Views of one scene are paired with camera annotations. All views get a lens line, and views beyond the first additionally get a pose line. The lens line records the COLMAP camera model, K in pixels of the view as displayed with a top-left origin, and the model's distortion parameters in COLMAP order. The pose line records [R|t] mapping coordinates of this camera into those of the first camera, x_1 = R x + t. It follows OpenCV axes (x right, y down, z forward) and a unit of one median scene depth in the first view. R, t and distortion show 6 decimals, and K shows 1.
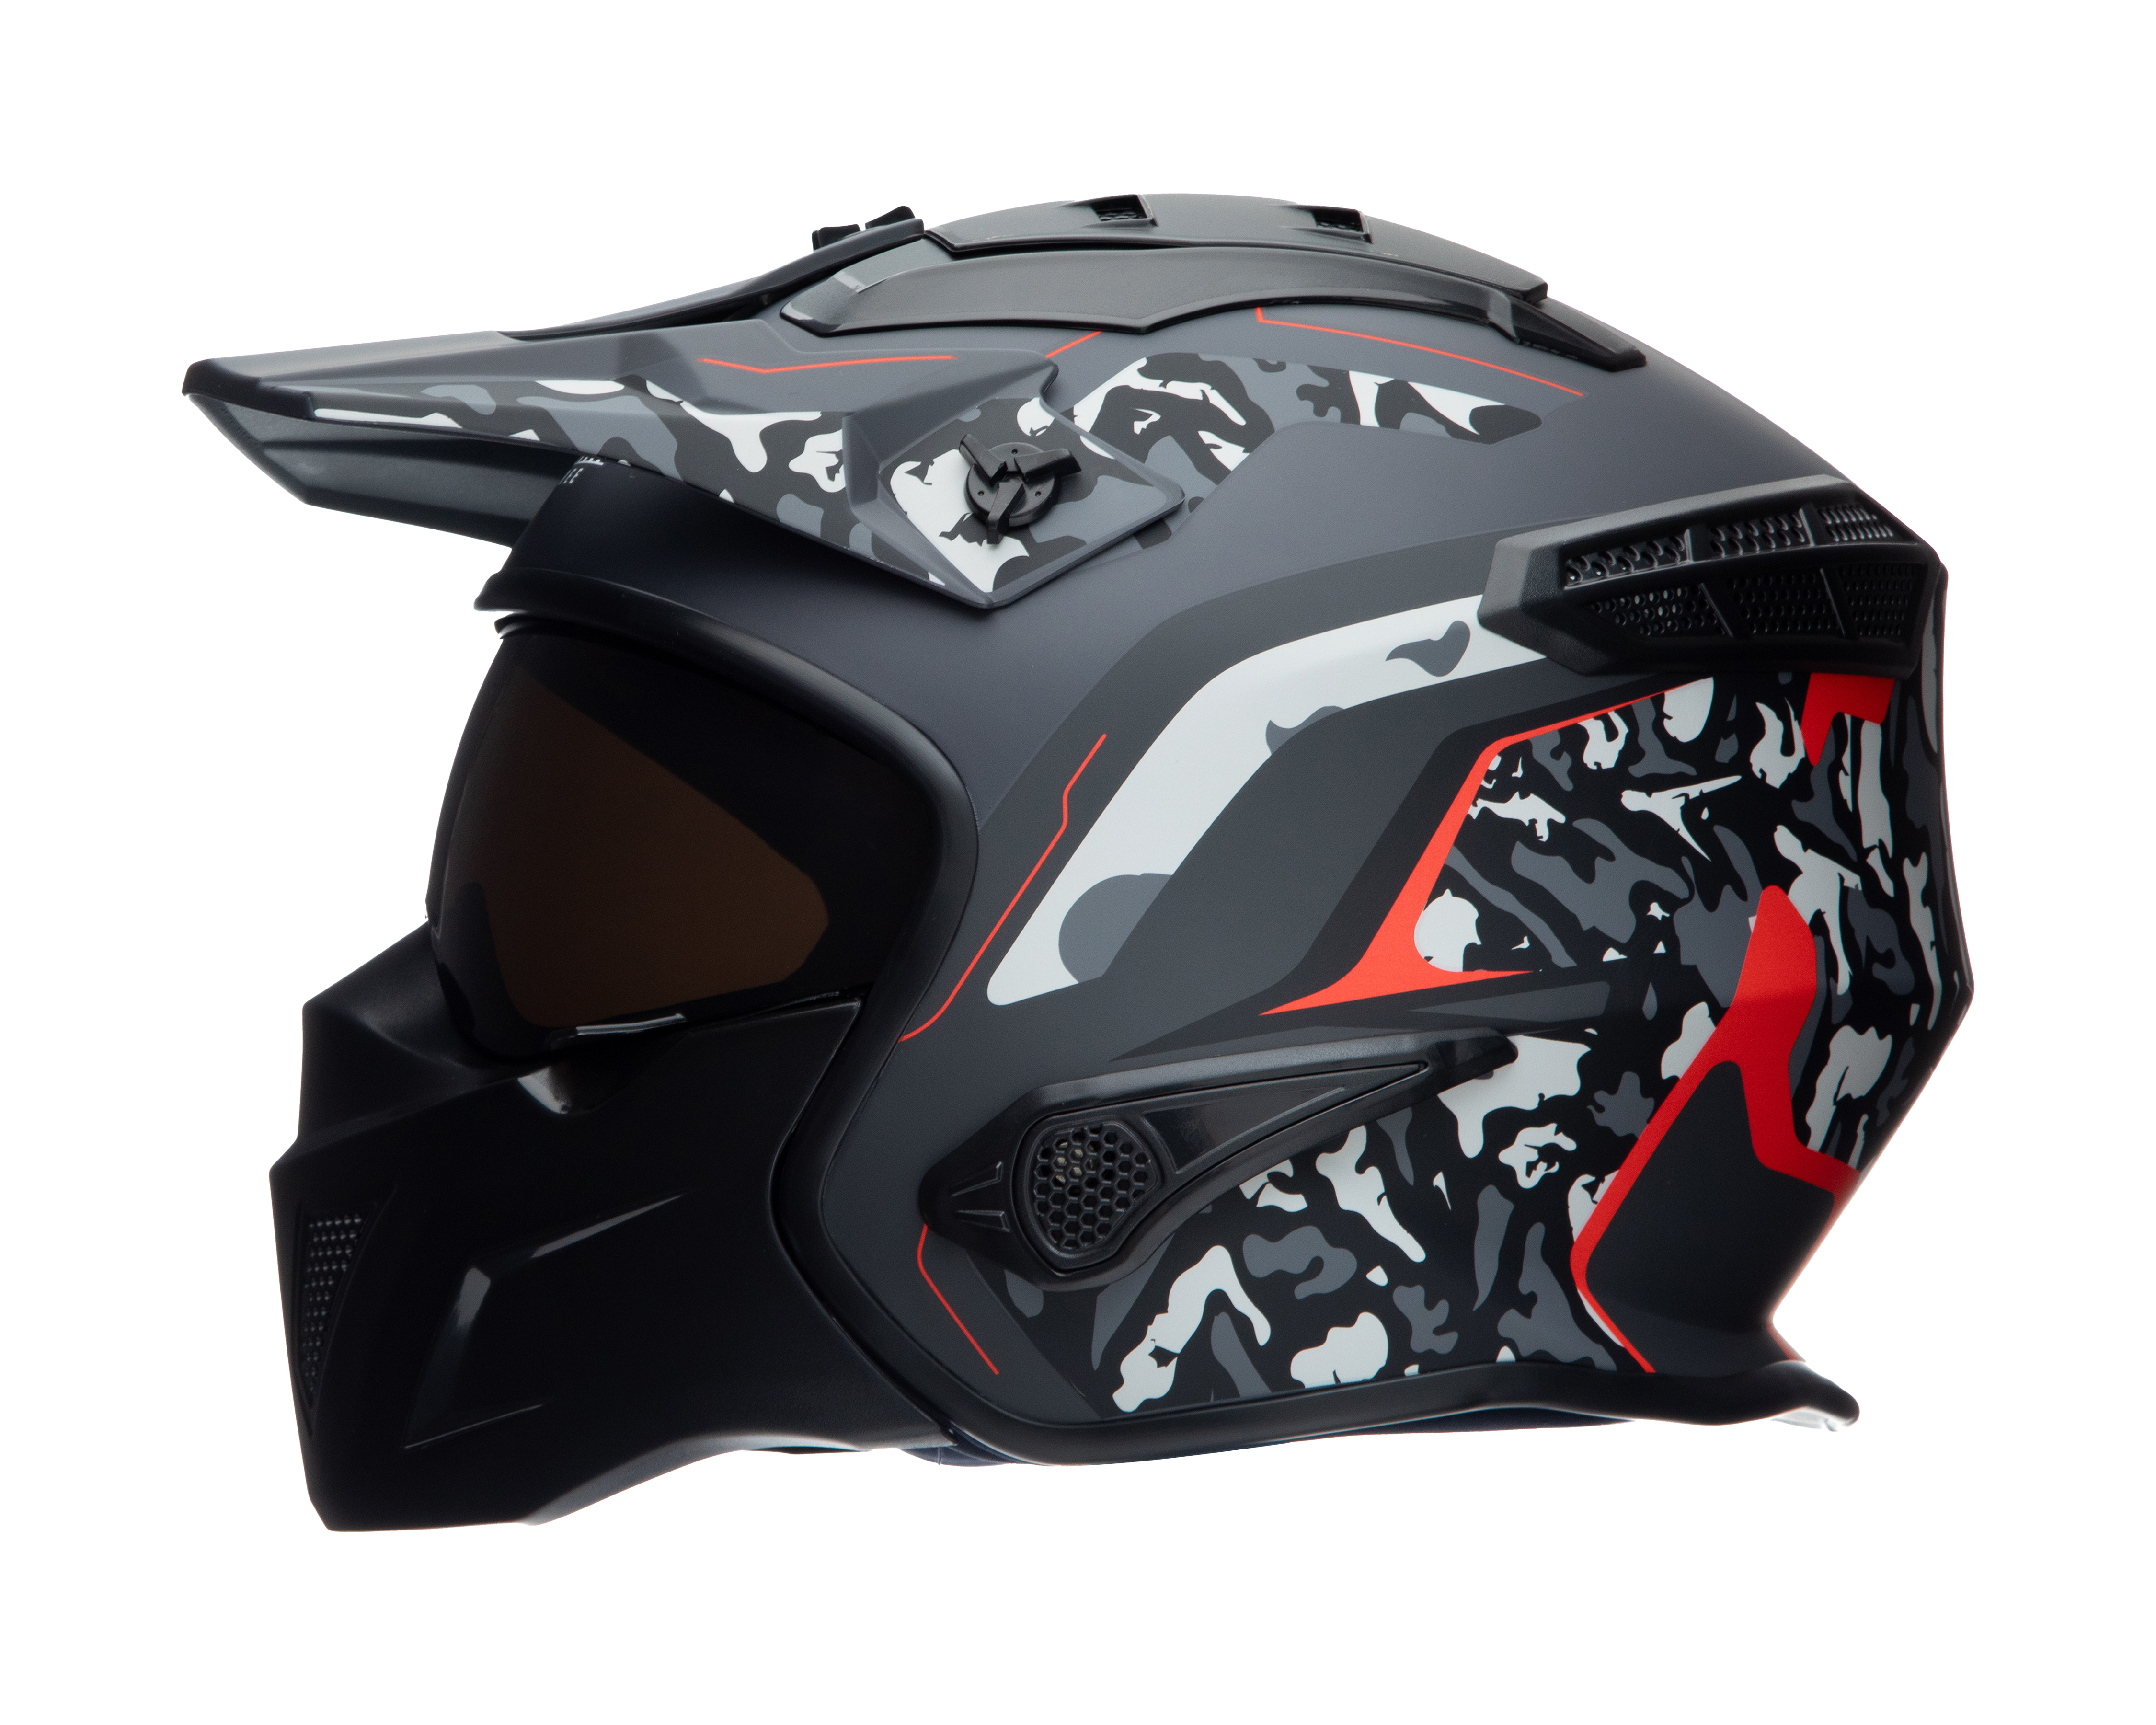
lens RADIAL K [[7970.9, 0, 1078.0], [0, 7970.9, 862.5], [0, 0, 1]] dist [0.691831, 0.766299]
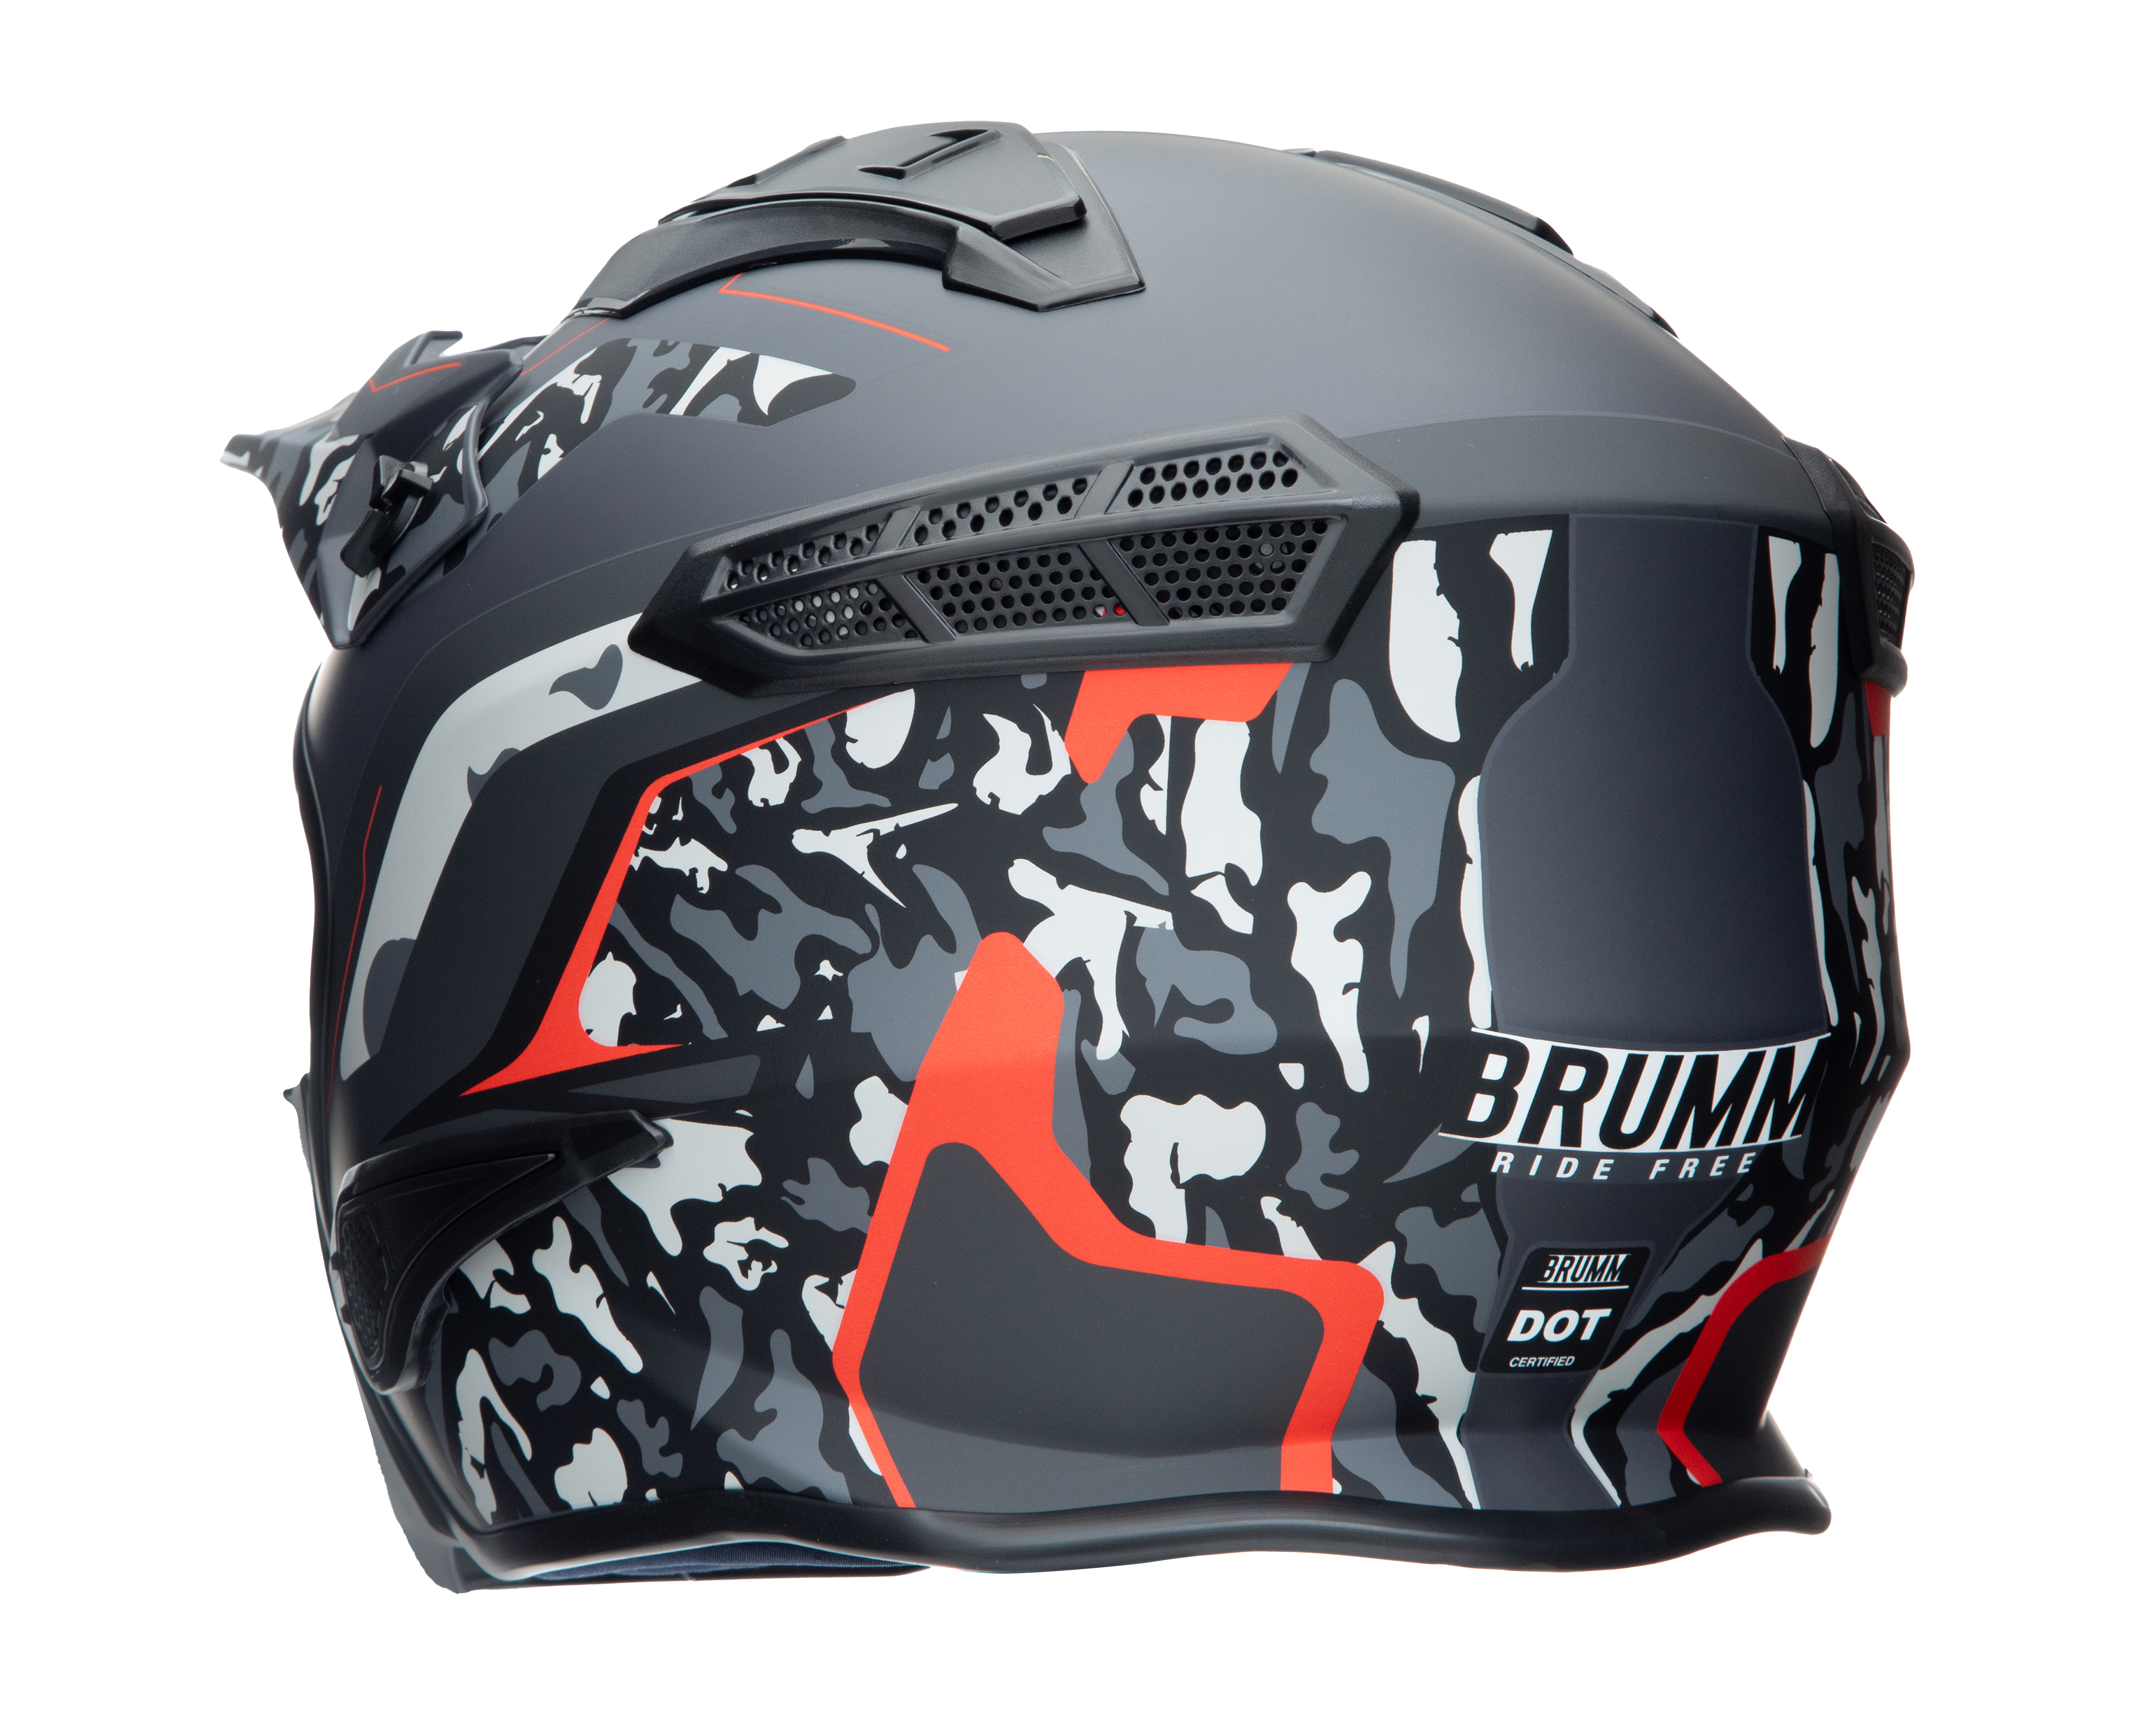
lens RADIAL K [[7970.9, 0, 1078.0], [0, 7970.9, 862.5], [0, 0, 1]] dist [0.691831, 0.766299]
pose [[0.497702, -0.008118, -0.867310, 0.826241], [0.058548, 0.997990, 0.024257, -0.024530], [0.865370, -0.062852, 0.497177, 0.602734]]
